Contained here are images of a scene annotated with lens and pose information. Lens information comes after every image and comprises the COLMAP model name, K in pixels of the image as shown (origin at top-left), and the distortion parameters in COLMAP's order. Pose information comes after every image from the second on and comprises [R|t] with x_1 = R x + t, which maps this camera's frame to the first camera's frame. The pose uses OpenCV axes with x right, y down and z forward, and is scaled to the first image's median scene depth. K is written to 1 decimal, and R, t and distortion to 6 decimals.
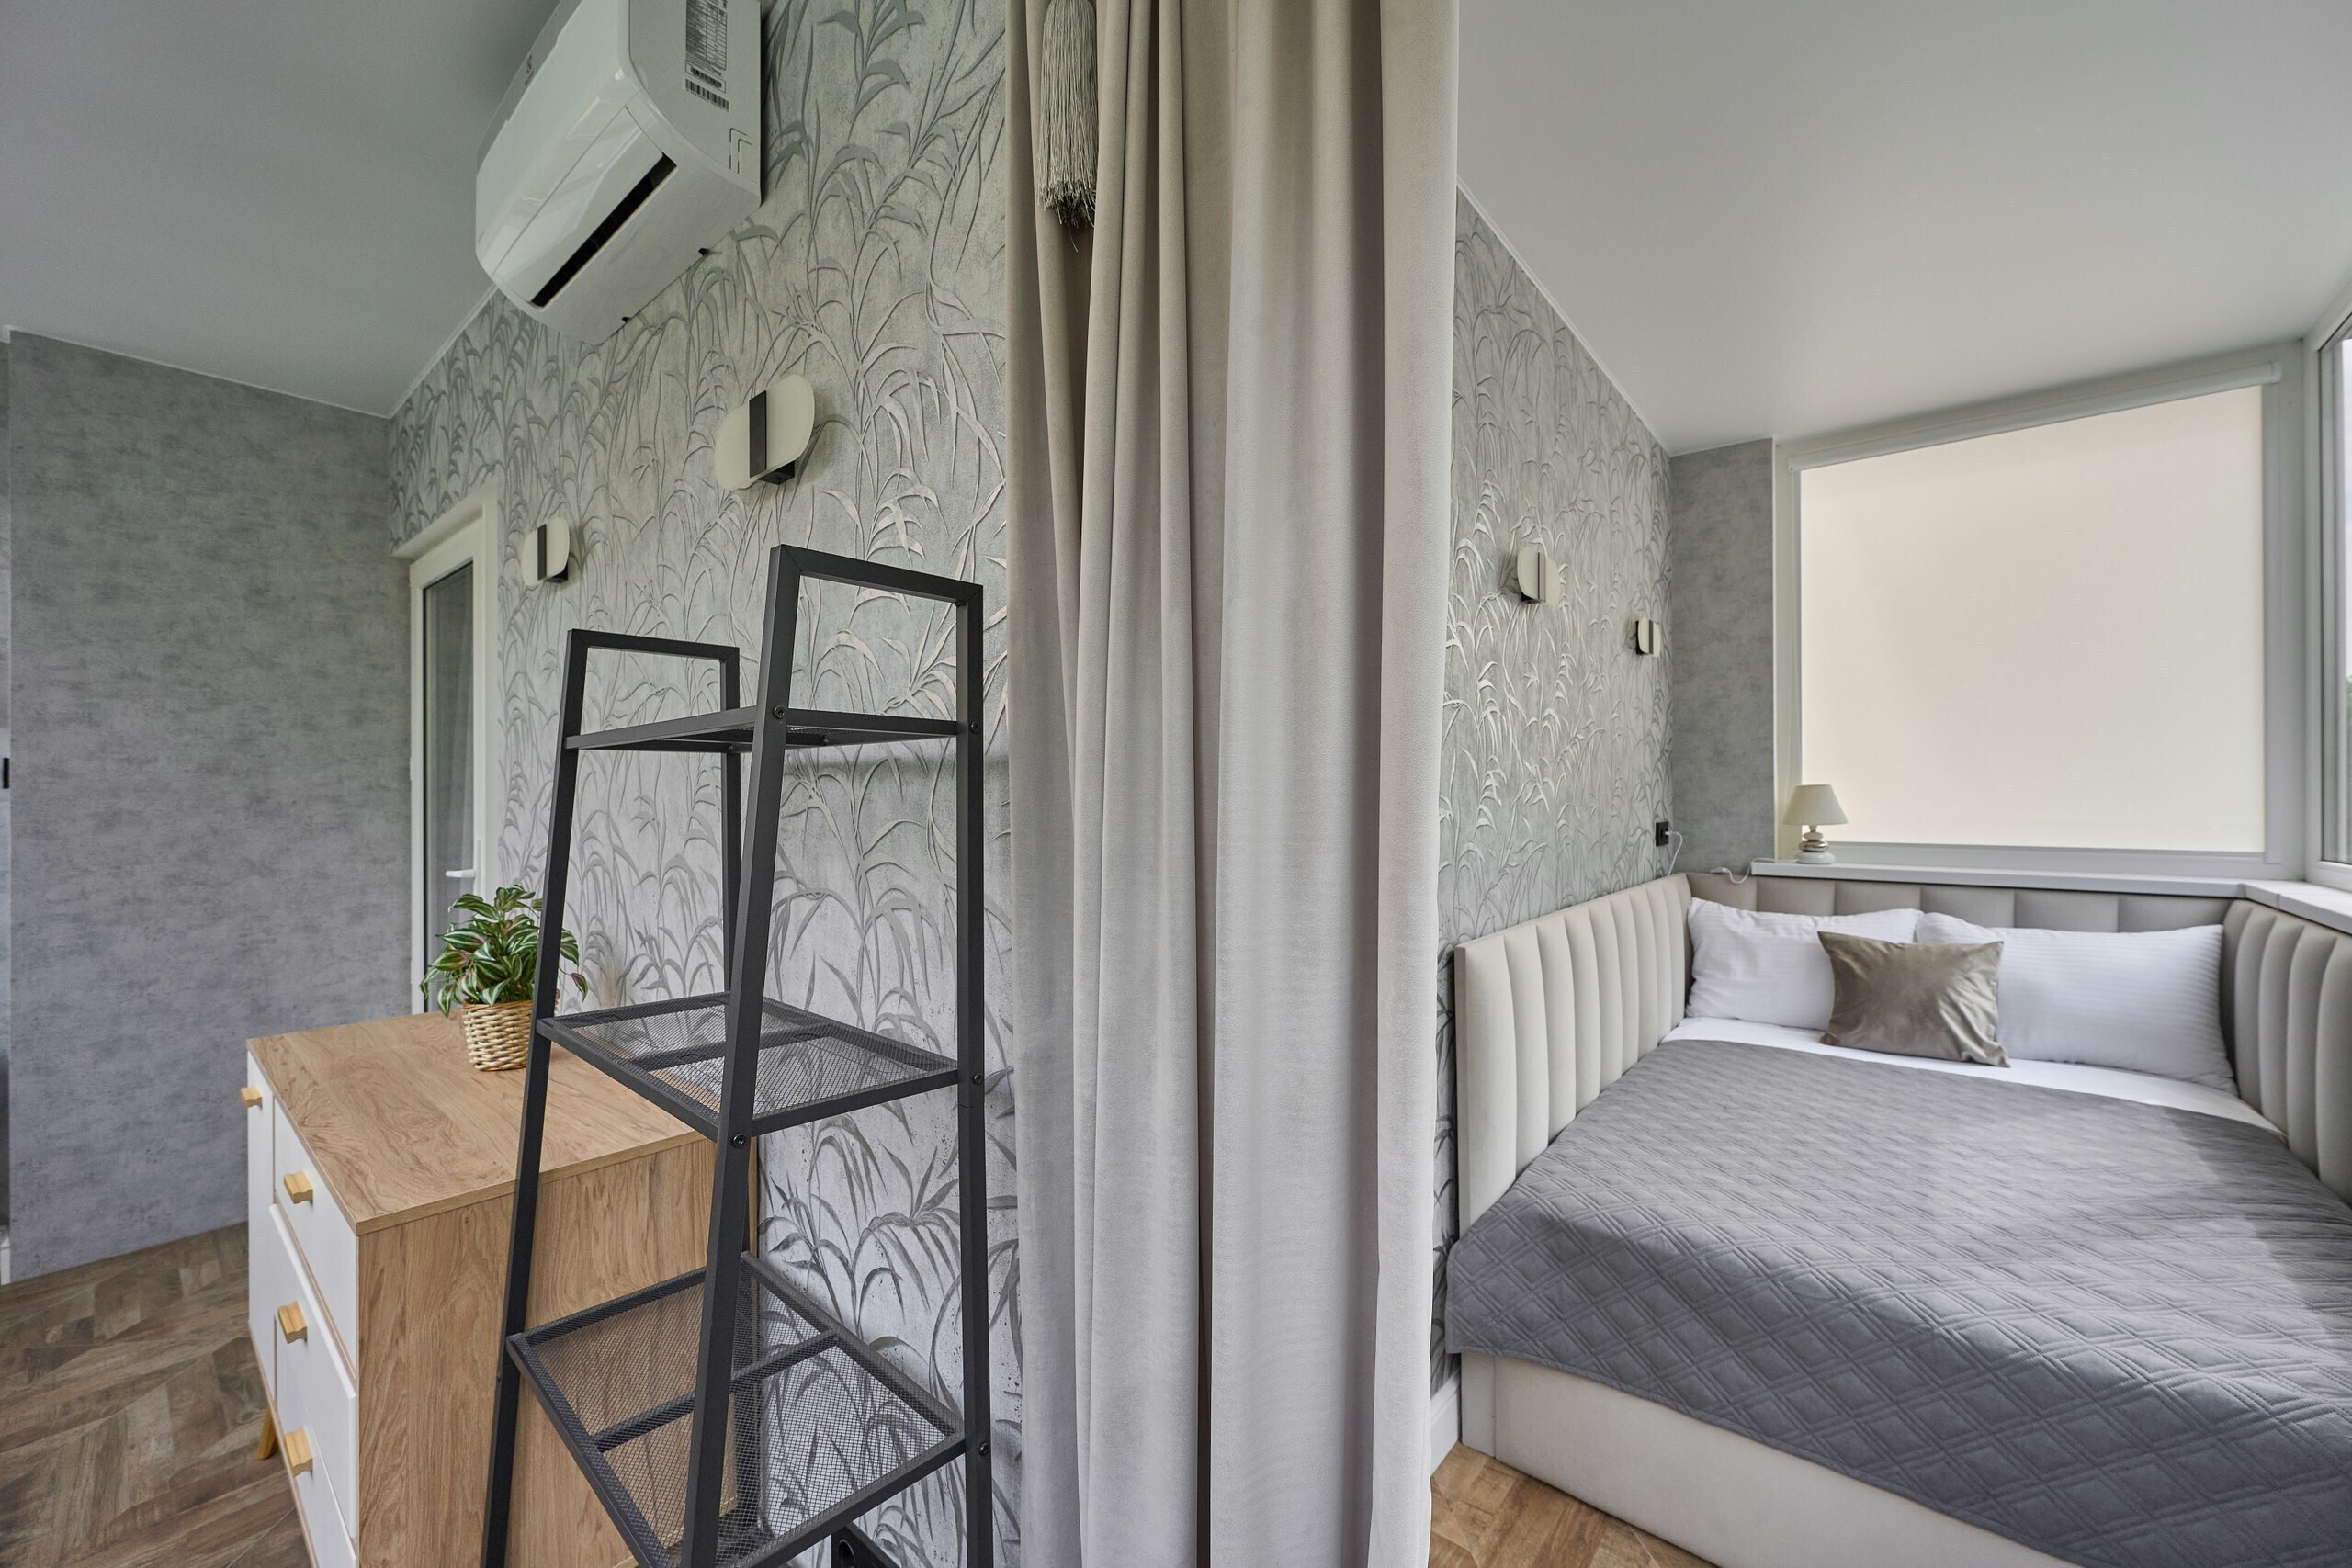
lens RADIAL K [[939.2, 0, 1161.4], [0, 939.2, 788.8], [0, 0, 1]] dist [-0.000799, 0.000244]
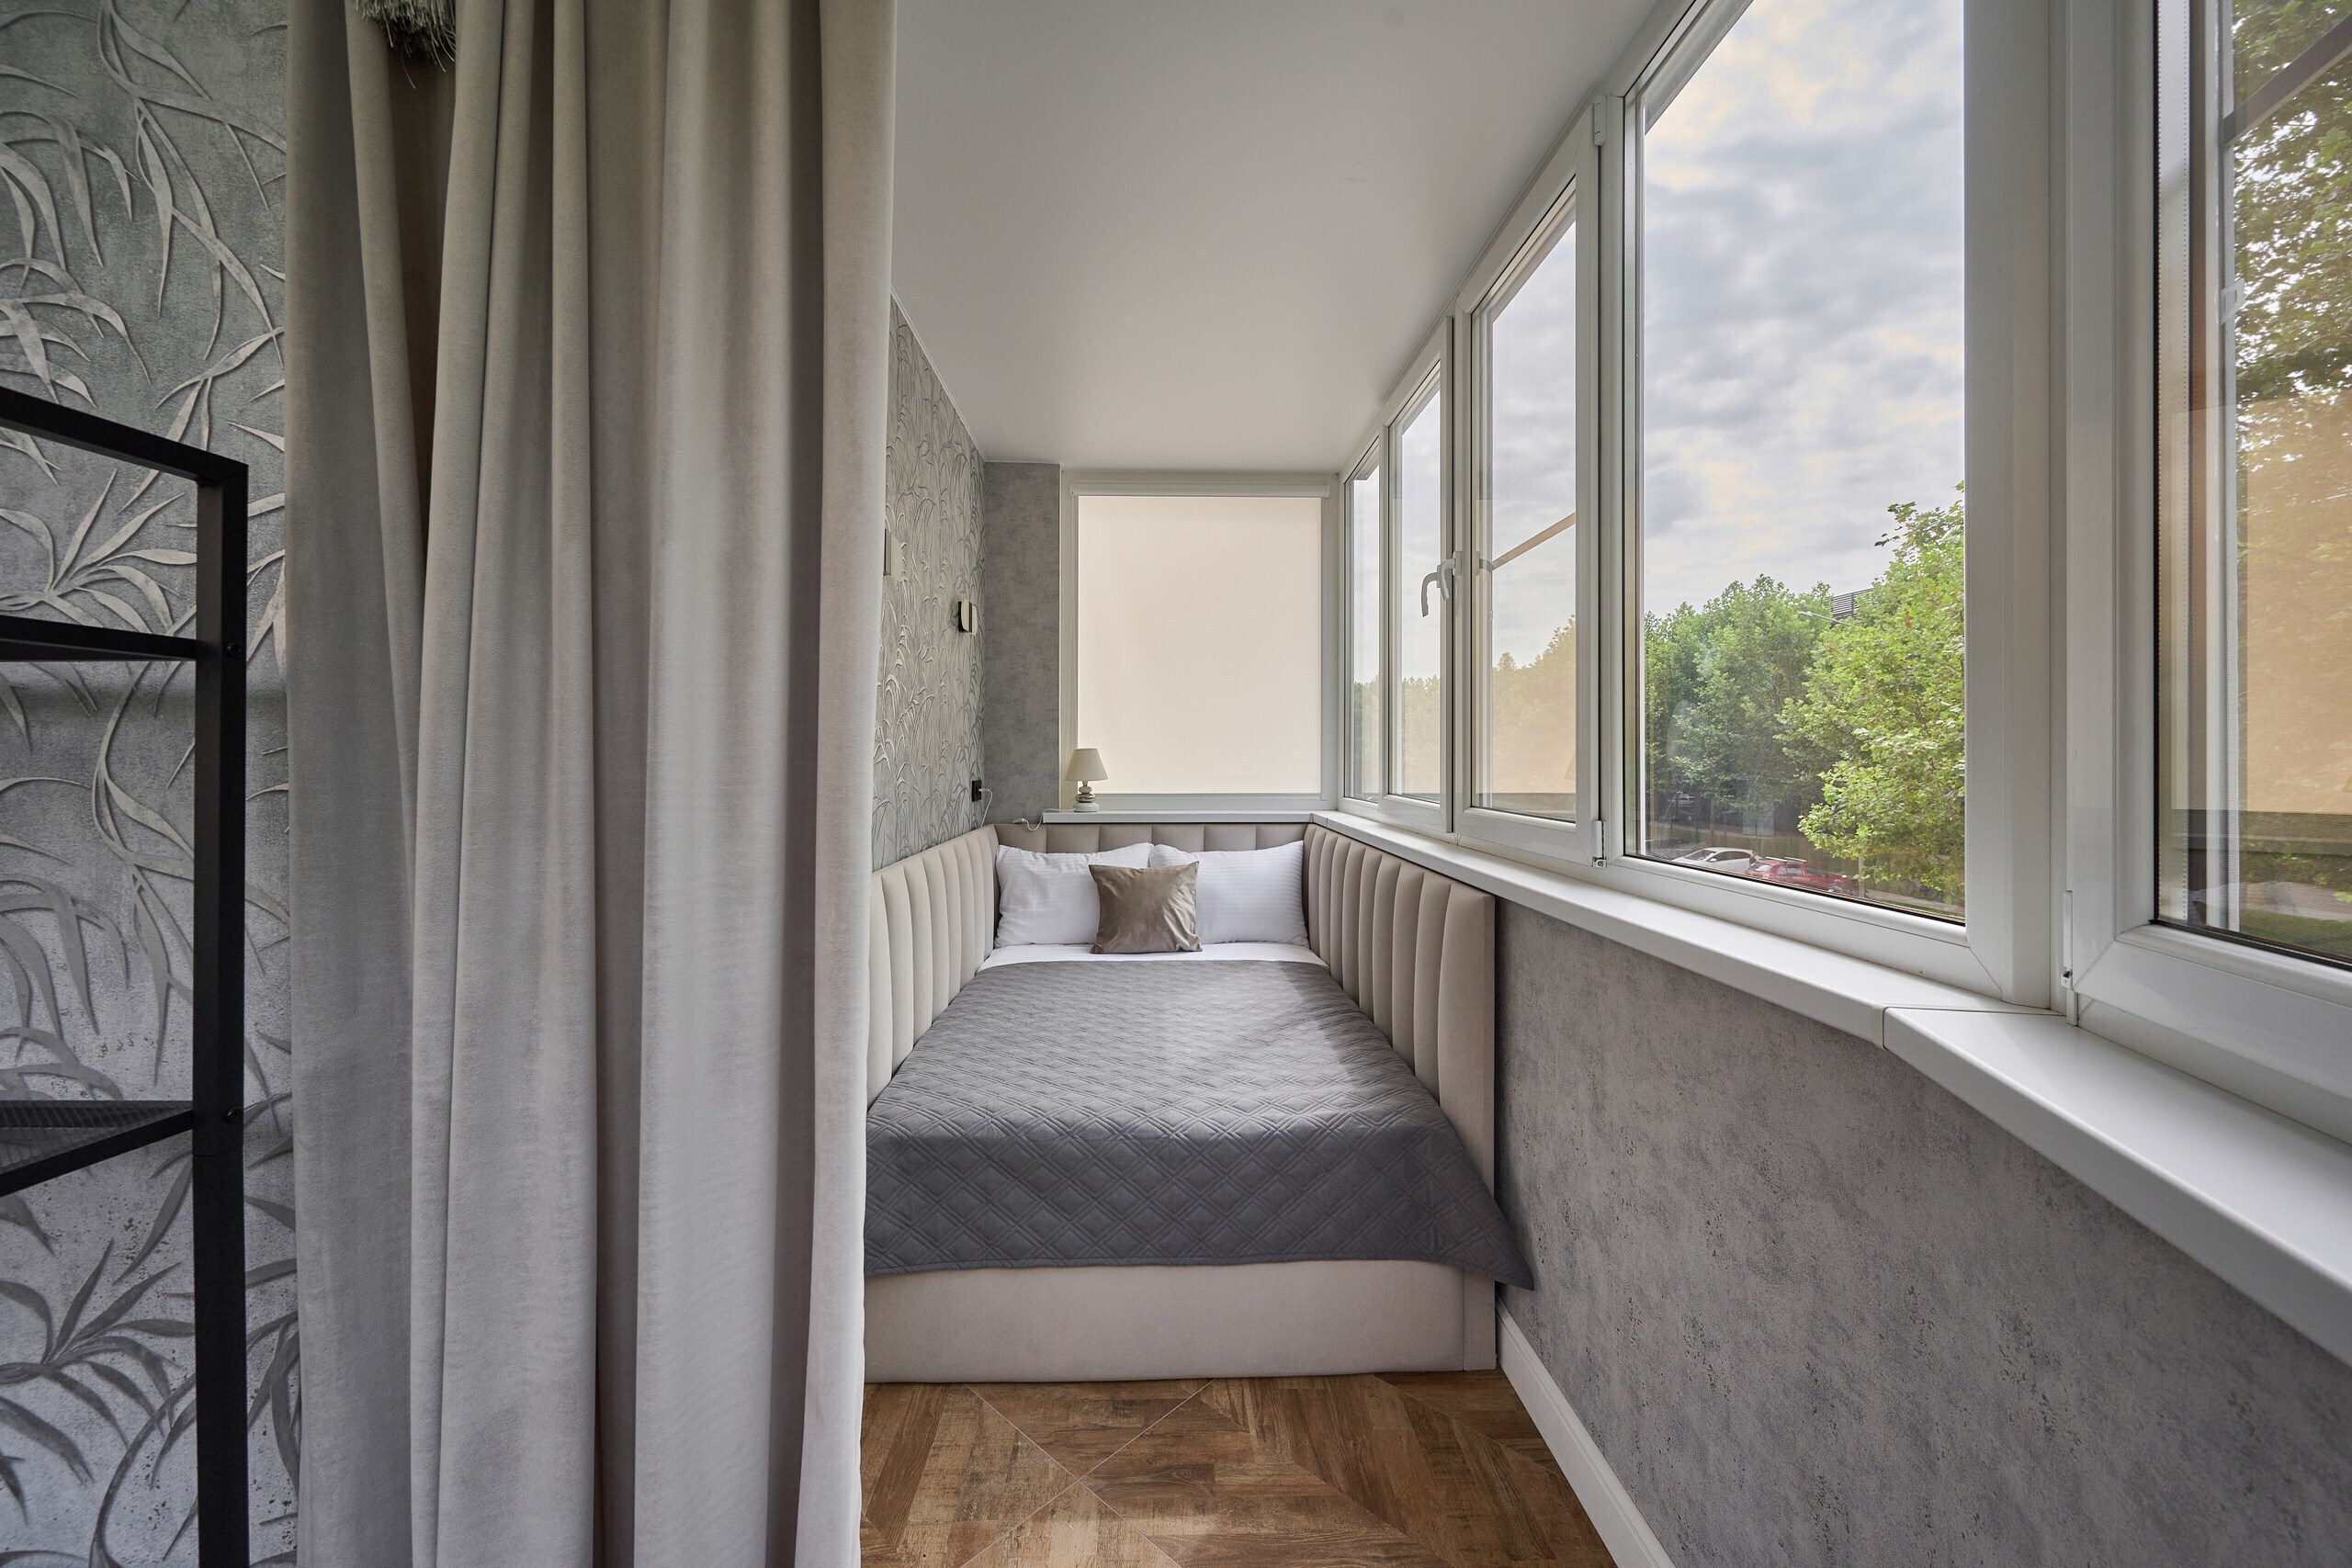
lens RADIAL K [[939.2, 0, 1196.3], [0, 939.2, 762.4], [0, 0, 1]] dist [-0.000799, 0.000244]
pose [[0.738807, -0.001781, 0.673914, -0.080767], [-0.003228, 0.999976, 0.006183, 0.010775], [-0.673909, -0.006744, 0.738784, -0.049599]]
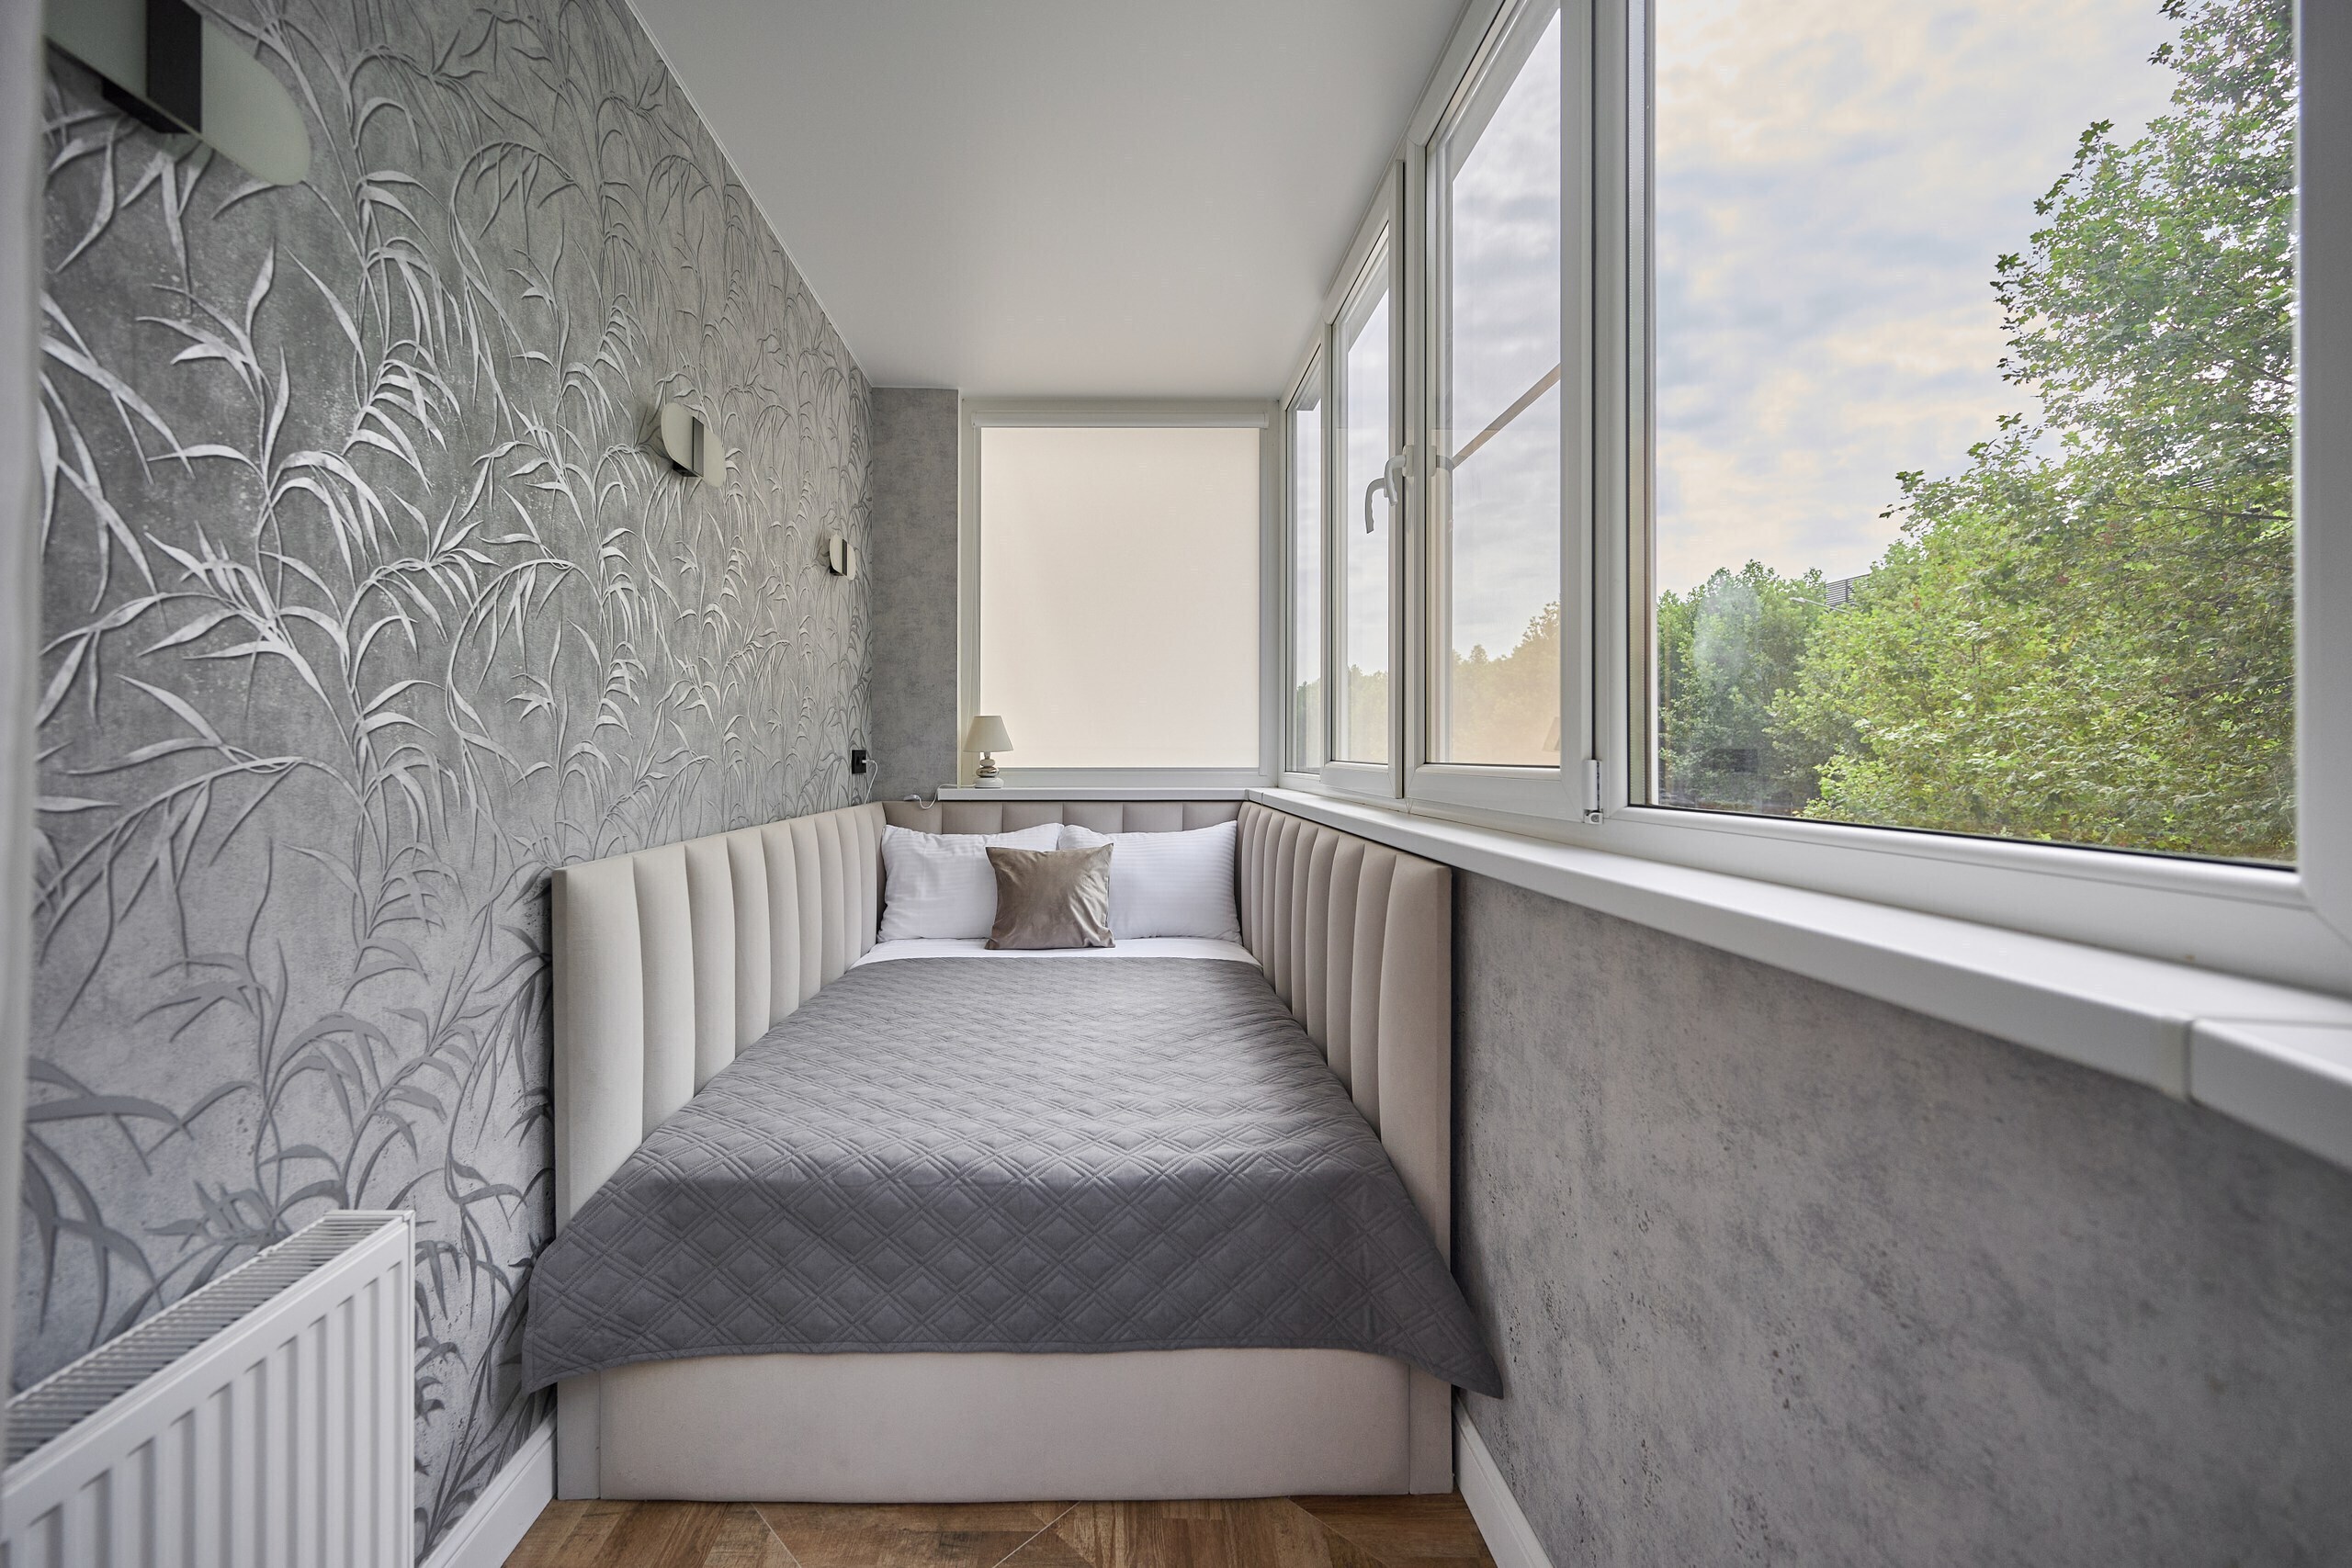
lens RADIAL K [[939.2, 0, 1148.3], [0, 939.2, 763.3], [0, 0, 1]] dist [-0.000799, 0.000244]
pose [[0.751645, 0.004525, 0.659552, 0.216568], [-0.006069, 0.999982, 0.000056, 0.096011], [-0.659540, -0.004045, 0.751659, 0.103517]]
